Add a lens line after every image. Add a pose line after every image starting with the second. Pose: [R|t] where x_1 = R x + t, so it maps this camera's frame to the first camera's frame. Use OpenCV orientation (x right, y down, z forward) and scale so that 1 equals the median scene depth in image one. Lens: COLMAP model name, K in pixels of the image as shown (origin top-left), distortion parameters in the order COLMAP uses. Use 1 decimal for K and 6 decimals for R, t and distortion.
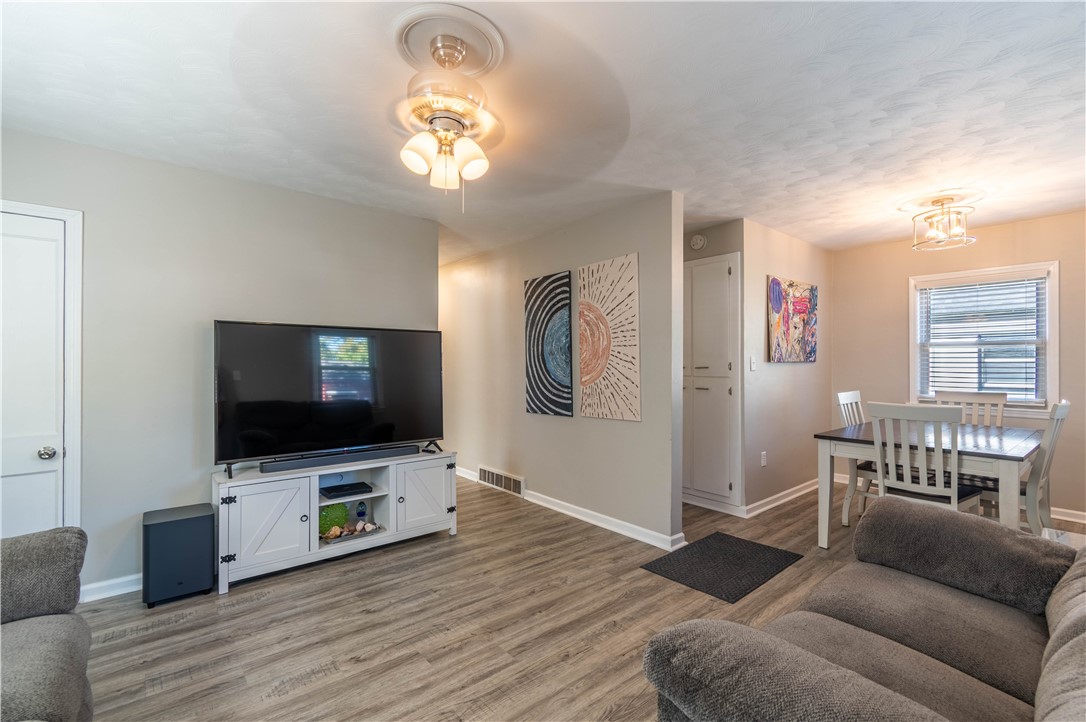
lens RADIAL K [[481.5, 0, 544.6], [0, 481.5, 363.0], [0, 0, 1]] dist [0.001894, -0.000434]
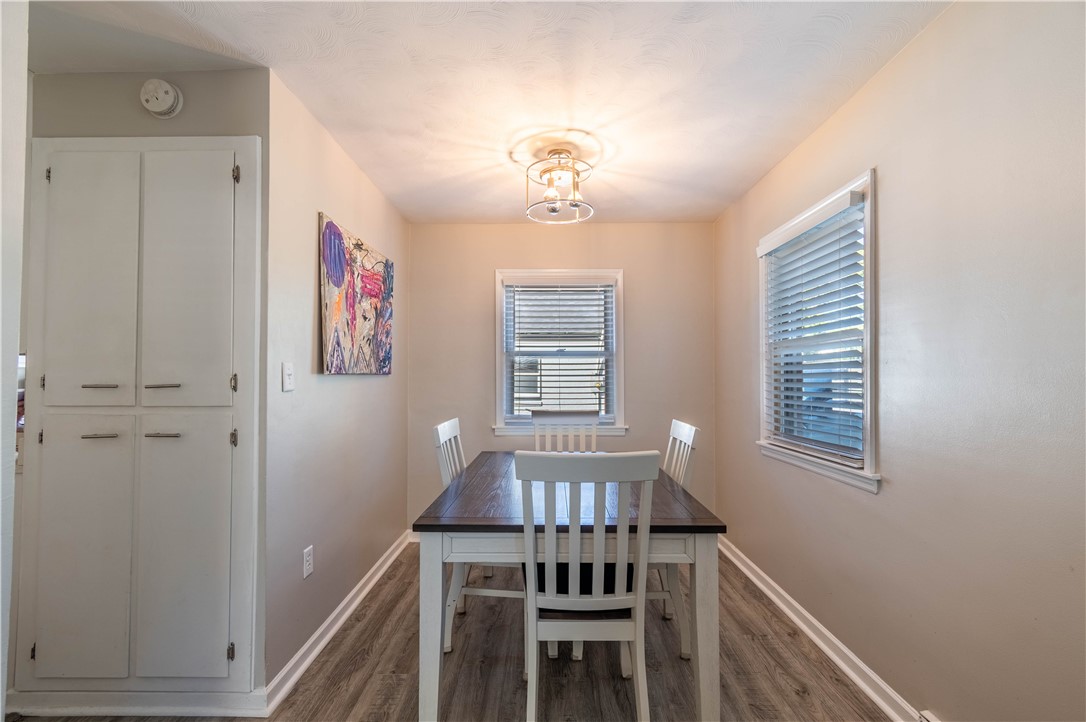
lens RADIAL K [[481.5, 0, 544.6], [0, 481.5, 363.0], [0, 0, 1]] dist [0.001894, -0.000434]
pose [[0.645474, 0.021428, 0.763482, 0.213362], [0.002659, 0.999537, -0.030301, 0.003048], [-0.763778, 0.021588, 0.645118, 0.455377]]
